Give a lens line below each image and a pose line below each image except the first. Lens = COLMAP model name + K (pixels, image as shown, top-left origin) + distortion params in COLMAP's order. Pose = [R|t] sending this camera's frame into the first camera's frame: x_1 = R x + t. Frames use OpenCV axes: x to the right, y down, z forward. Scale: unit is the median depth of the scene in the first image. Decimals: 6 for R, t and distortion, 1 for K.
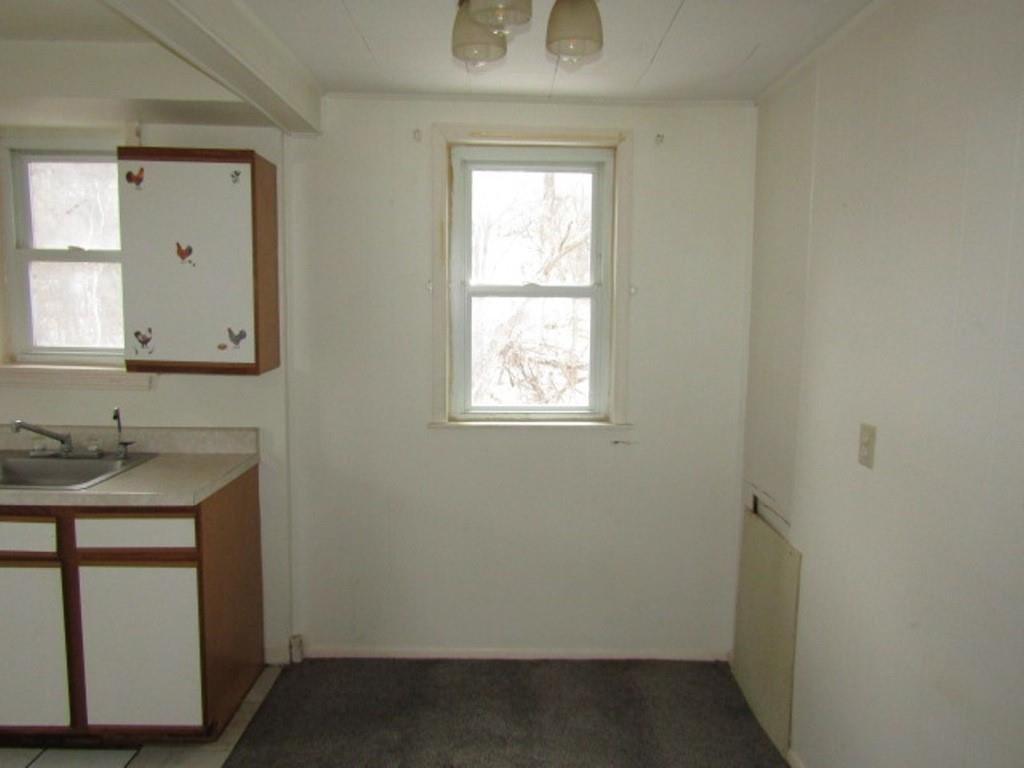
lens RADIAL K [[732.9, 0, 517.8], [0, 732.9, 395.6], [0, 0, 1]] dist [-0.012719, 0.008866]
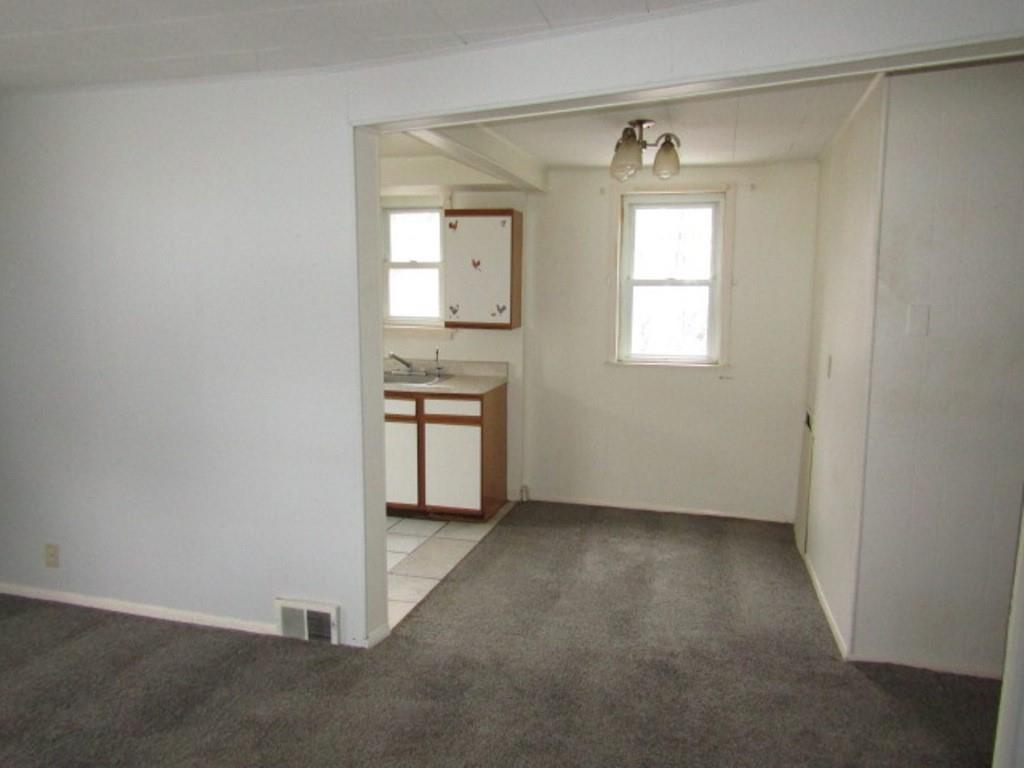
lens RADIAL K [[732.9, 0, 517.8], [0, 732.9, 395.6], [0, 0, 1]] dist [-0.012719, 0.008866]
pose [[0.960789, 0.033062, -0.275302, 0.173359], [-0.027454, 0.999330, 0.024200, 0.090961], [0.275917, -0.015693, 0.961053, -0.766902]]
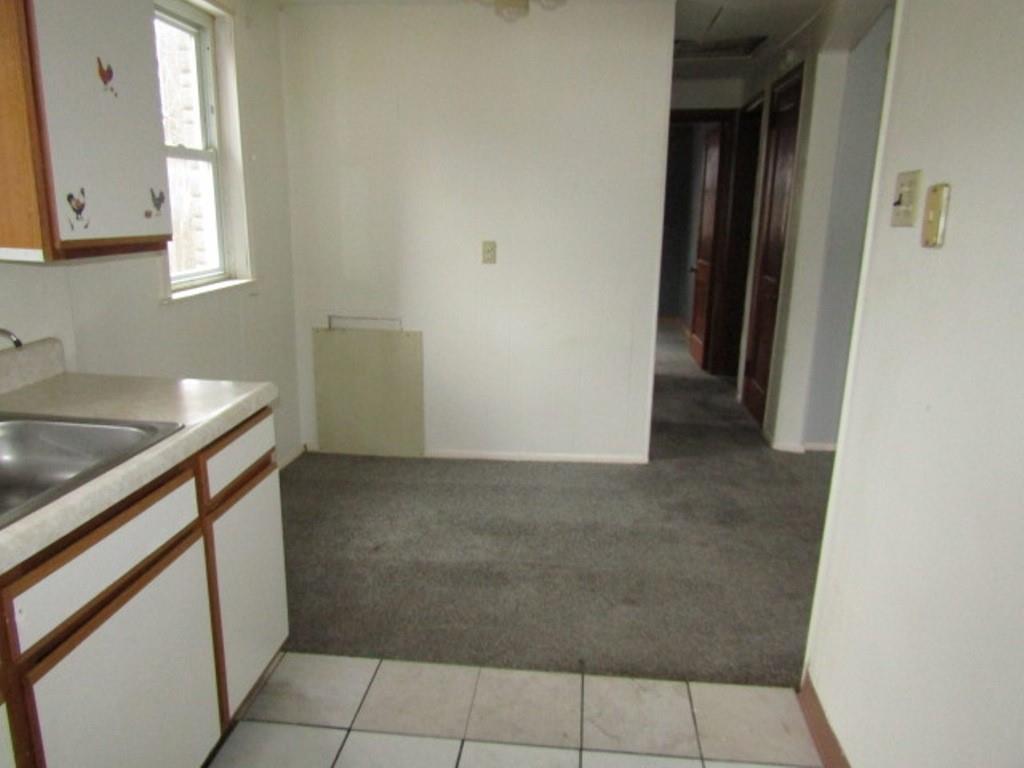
lens RADIAL K [[725.0, 0, 526.6], [0, 725.0, 394.7], [0, 0, 1]] dist [-0.025305, 0.007308]
pose [[0.097182, -0.268578, 0.958343, -1.096520], [0.092686, 0.961159, 0.259968, -0.043773], [-0.990941, 0.063560, 0.118301, 0.528828]]
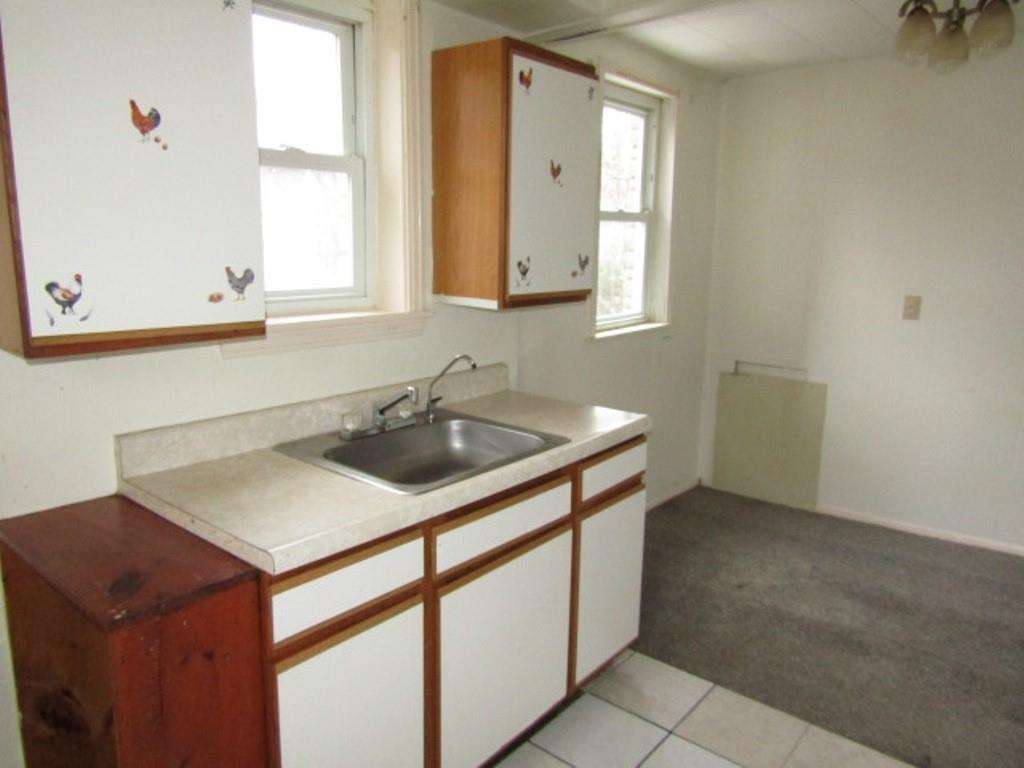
lens RADIAL K [[732.9, 0, 517.8], [0, 732.9, 395.6], [0, 0, 1]] dist [-0.012719, 0.008866]
pose [[0.647939, -0.174143, 0.741518, -1.166388], [0.090559, 0.984222, 0.152010, -0.061177], [-0.756290, -0.031342, 0.653486, 0.413345]]
